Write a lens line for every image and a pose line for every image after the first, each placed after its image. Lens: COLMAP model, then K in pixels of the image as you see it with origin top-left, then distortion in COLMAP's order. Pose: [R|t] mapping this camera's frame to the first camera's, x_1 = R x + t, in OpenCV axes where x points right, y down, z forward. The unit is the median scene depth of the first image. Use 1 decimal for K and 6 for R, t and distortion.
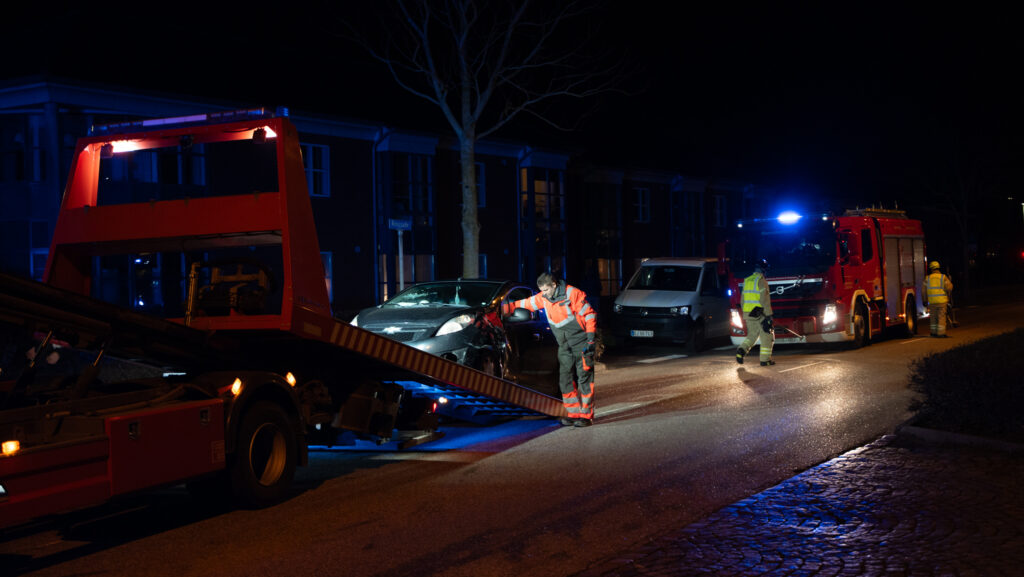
lens RADIAL K [[1385.9, 0, 517.7], [0, 1385.9, 291.1], [0, 0, 1]] dist [0.102034, 0.000000]
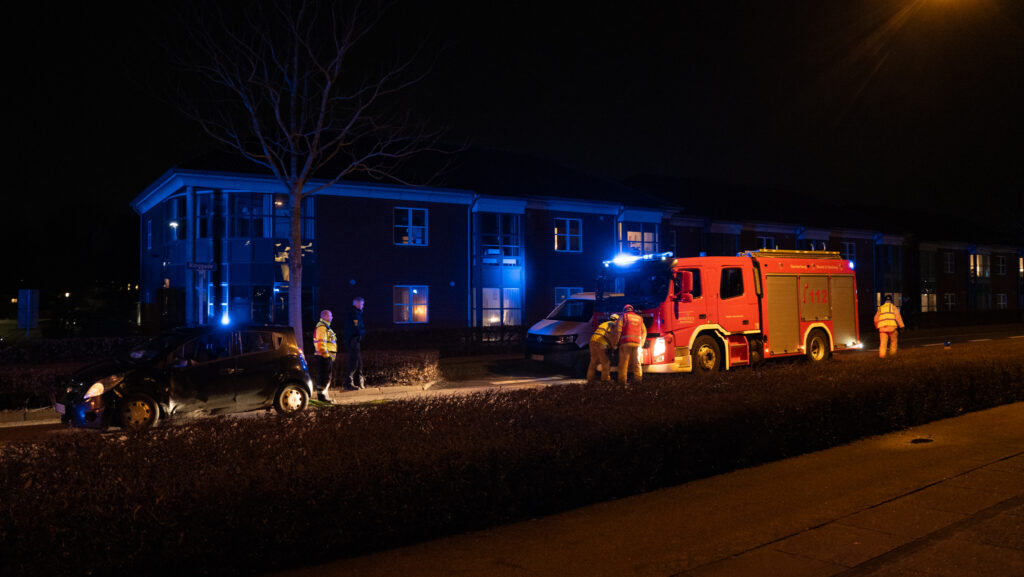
lens RADIAL K [[862.4, 0, 512.2], [0, 862.4, 292.2], [0, 0, 1]] dist [-0.093839, 0.003146]
pose [[0.912506, 0.008242, -0.408981, 0.321531], [-0.015765, 0.999763, -0.015025, -0.011467], [0.408760, 0.020158, 0.912419, 0.282301]]
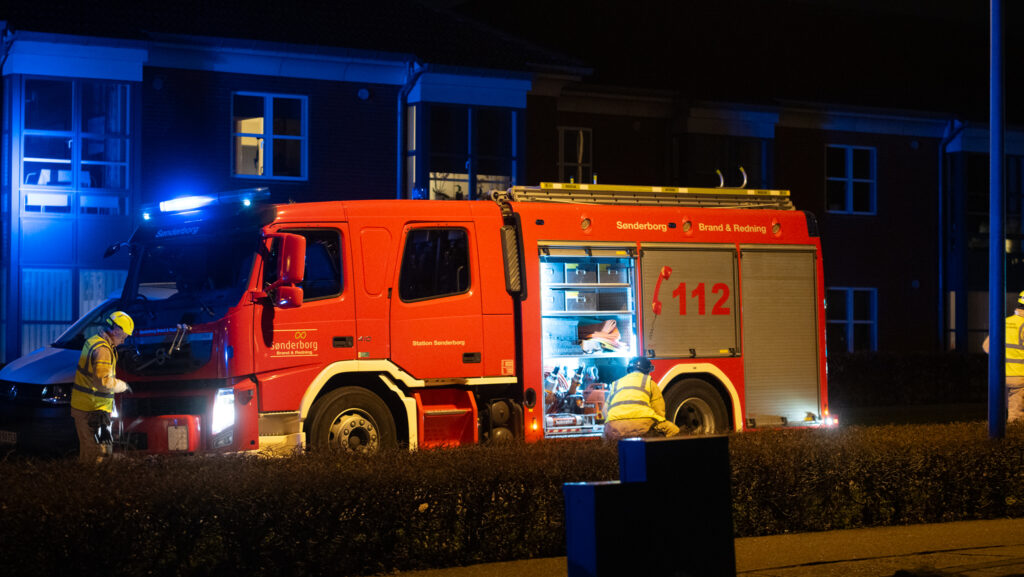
lens RADIAL K [[2450.6, 0, 512.0], [0, 2450.6, 288.0], [0, 0, 1]] dist [-0.039875, 0.000000]
pose [[0.921521, 0.020813, -0.387769, 0.511260], [-0.028377, 0.999502, -0.013790, -0.012853], [0.387289, 0.023711, 0.921653, 0.239208]]
